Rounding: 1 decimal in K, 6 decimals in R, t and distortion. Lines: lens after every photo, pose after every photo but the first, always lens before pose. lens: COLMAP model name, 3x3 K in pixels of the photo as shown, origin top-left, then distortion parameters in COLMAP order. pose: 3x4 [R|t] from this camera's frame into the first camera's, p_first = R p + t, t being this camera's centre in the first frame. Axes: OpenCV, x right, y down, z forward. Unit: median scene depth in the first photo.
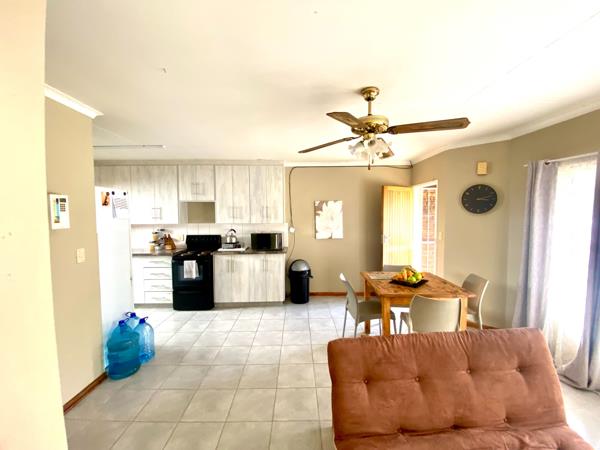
lens RADIAL K [[242.6, 0, 300.0], [0, 242.6, 225.0], [0, 0, 1]] dist [0.033448, -0.027489]
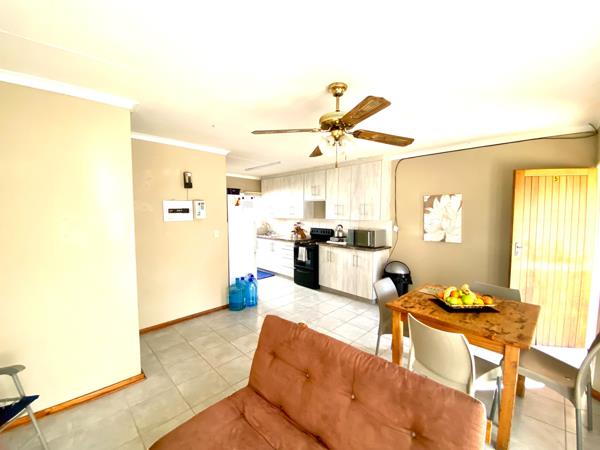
lens RADIAL K [[242.6, 0, 300.0], [0, 242.6, 225.0], [0, 0, 1]] dist [0.033448, -0.027489]
pose [[0.696448, 0.047053, -0.716063, 0.412842], [-0.036403, 0.998880, 0.030231, -0.008805], [0.716684, 0.005013, 0.697380, 0.094341]]
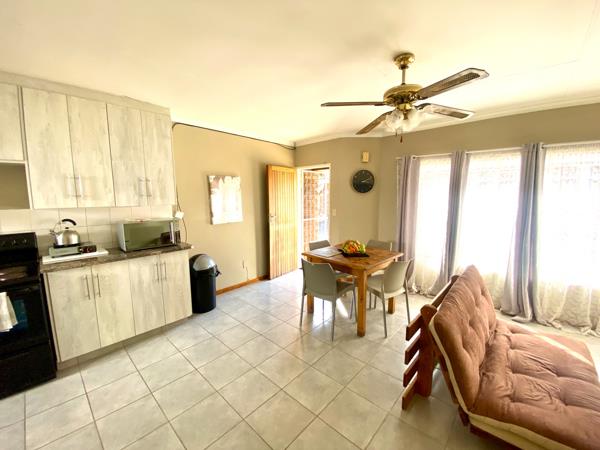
lens RADIAL K [[242.6, 0, 300.0], [0, 242.6, 225.0], [0, 0, 1]] dist [0.033448, -0.027489]
pose [[0.684625, -0.084886, 0.723936, -0.335150], [0.033415, 0.995806, 0.085164, 0.001668], [-0.728129, -0.034115, 0.684590, 0.280575]]
